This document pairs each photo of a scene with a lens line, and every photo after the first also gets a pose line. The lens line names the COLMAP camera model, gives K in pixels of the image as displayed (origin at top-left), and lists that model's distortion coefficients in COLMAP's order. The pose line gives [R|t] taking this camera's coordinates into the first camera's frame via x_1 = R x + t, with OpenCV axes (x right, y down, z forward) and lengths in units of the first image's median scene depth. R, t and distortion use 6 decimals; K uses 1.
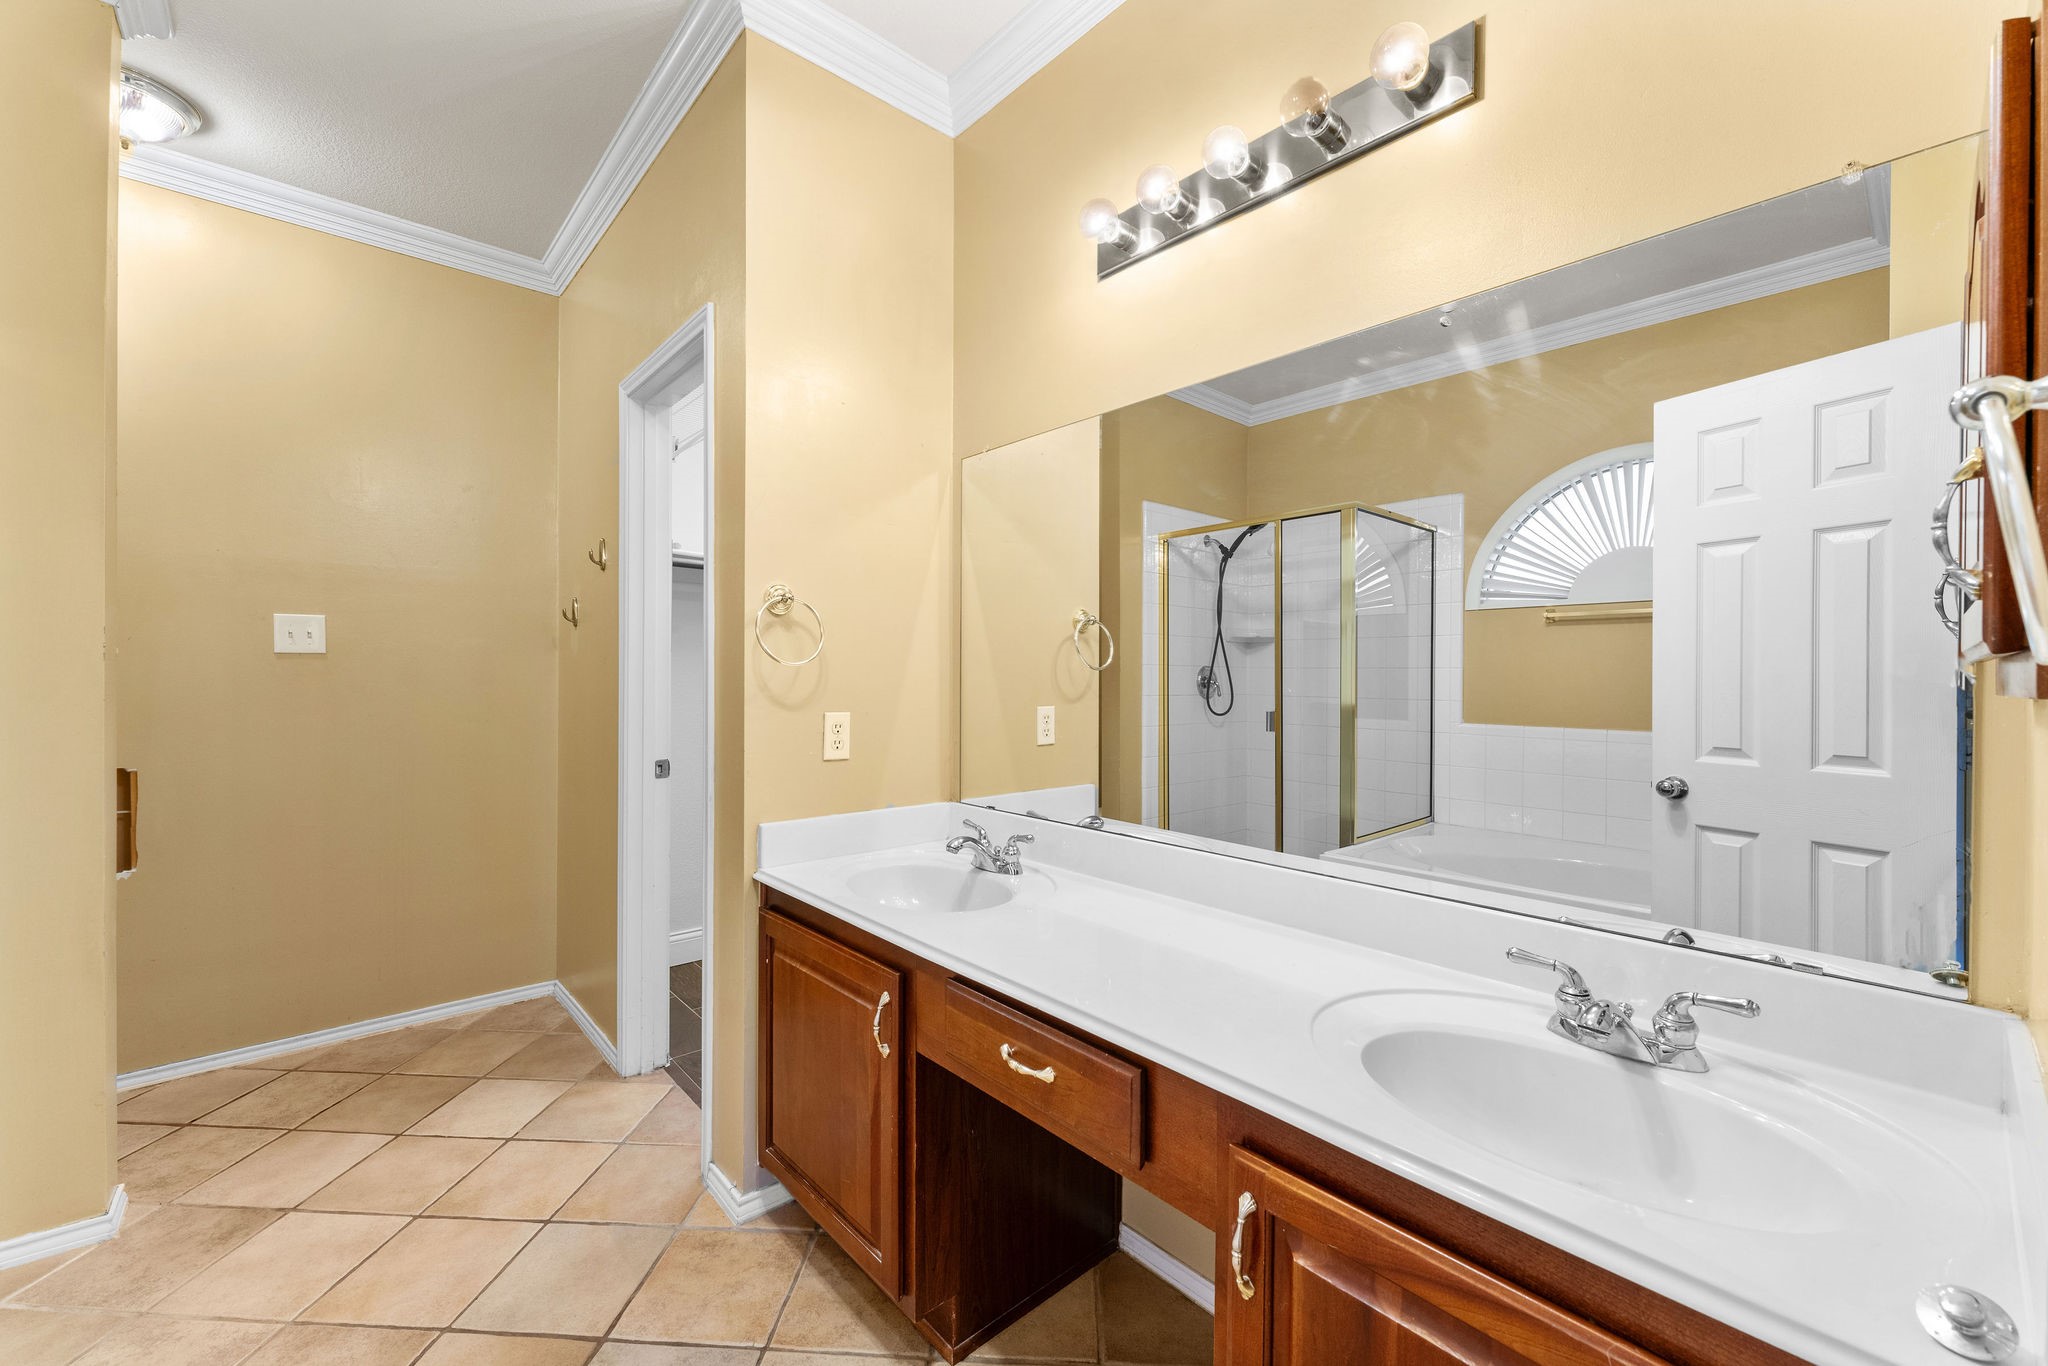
lens RADIAL K [[810.7, 0, 1013.2], [0, 810.7, 685.9], [0, 0, 1]] dist [0.000080, -0.000290]
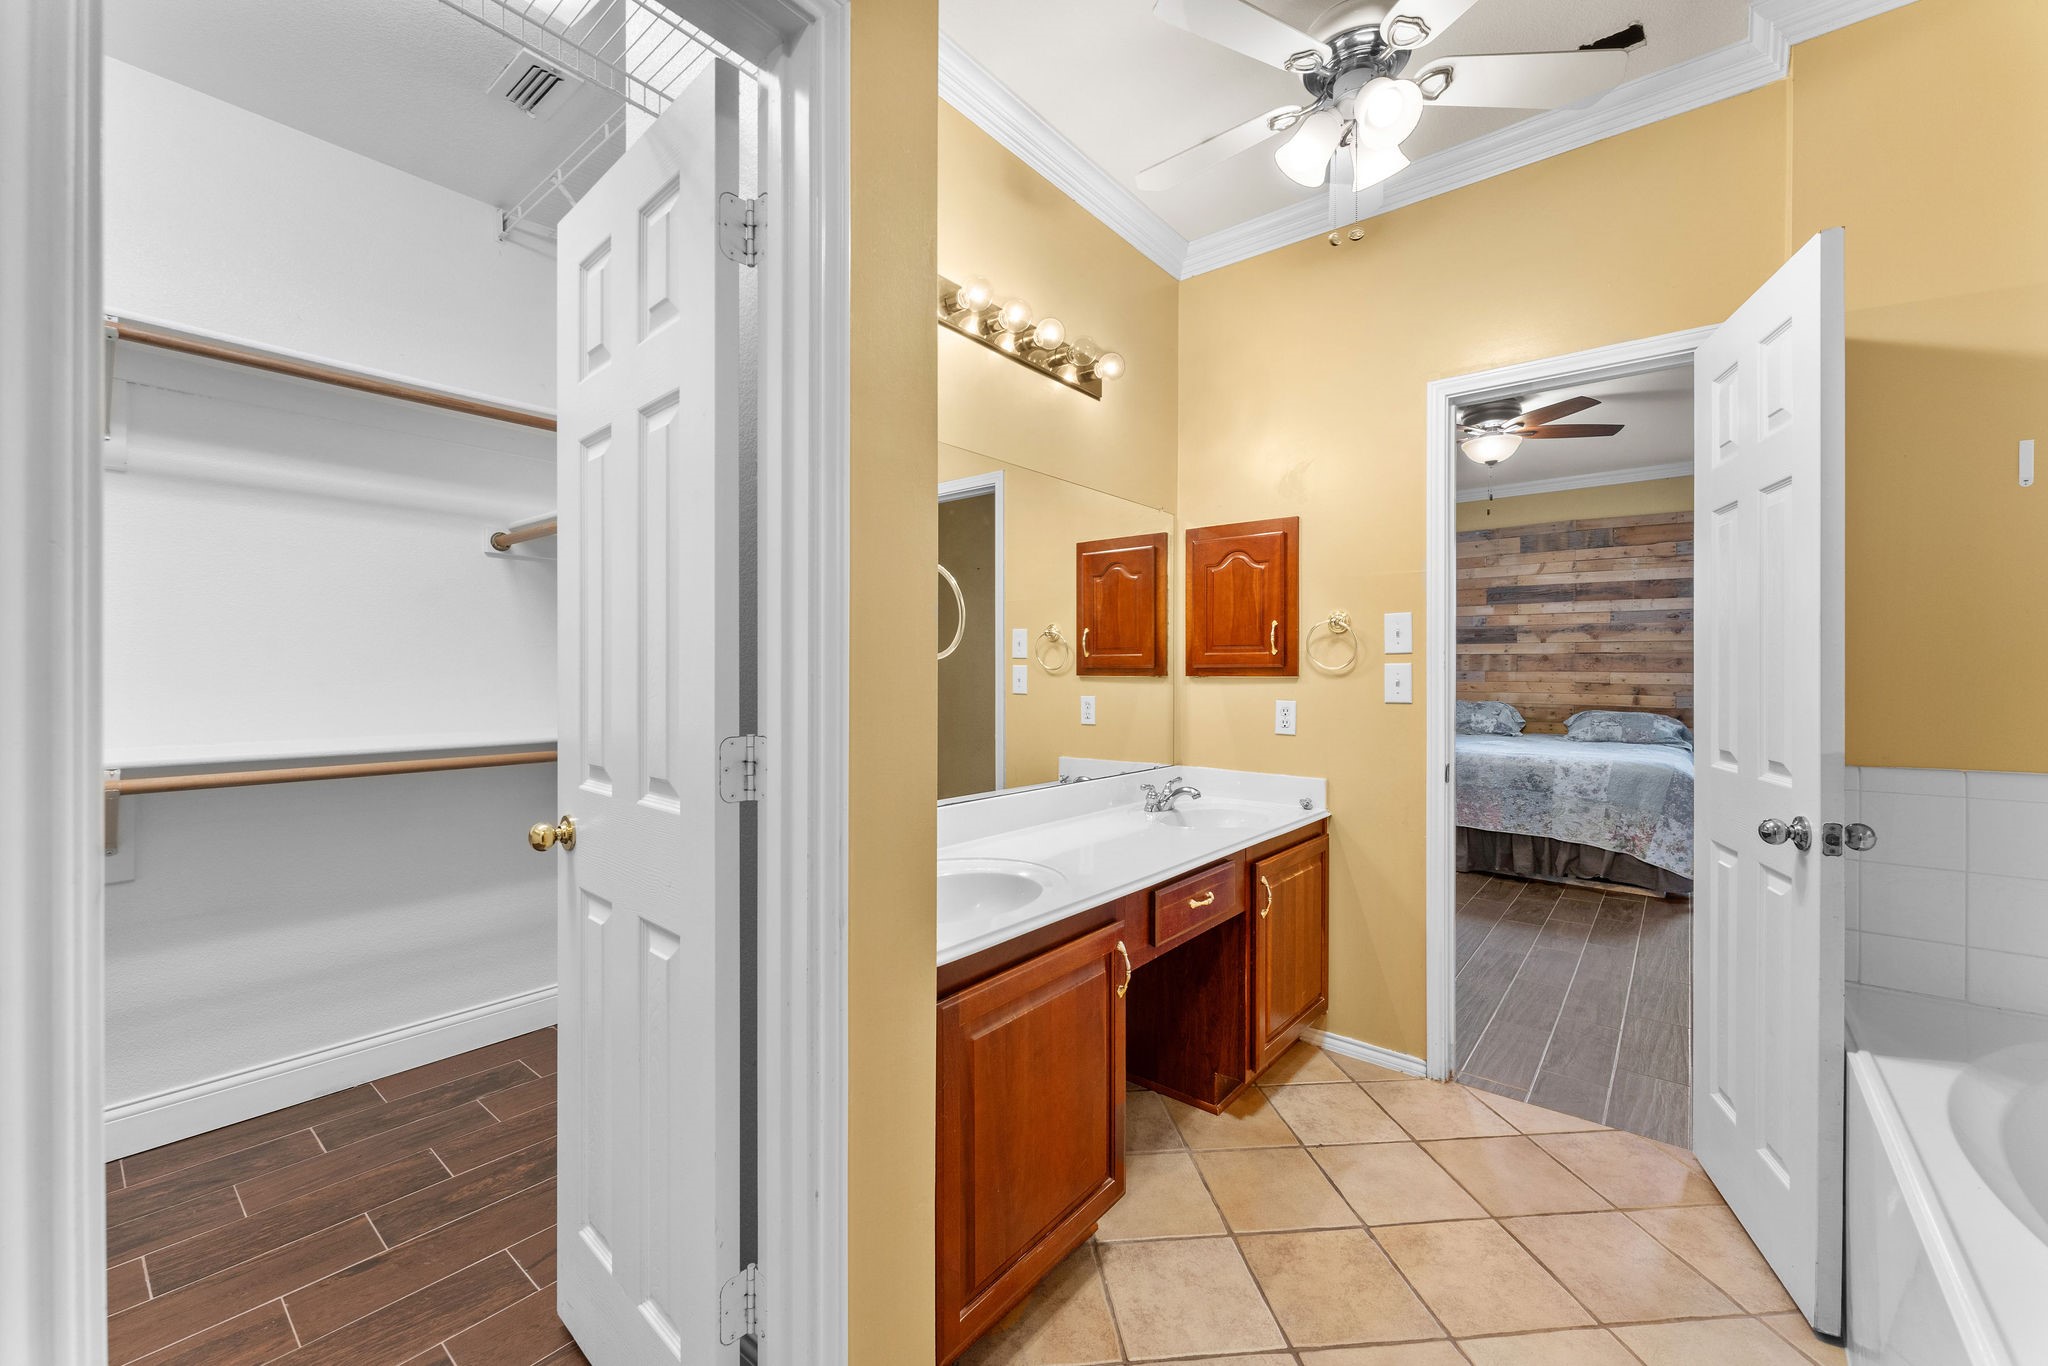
lens RADIAL K [[810.7, 0, 1013.2], [0, 810.7, 685.9], [0, 0, 1]] dist [0.000080, -0.000290]
pose [[-0.154794, -0.018513, 0.987773, -1.225643], [0.010541, 0.999737, 0.020389, -0.012956], [-0.987891, 0.013569, -0.154558, 1.271739]]
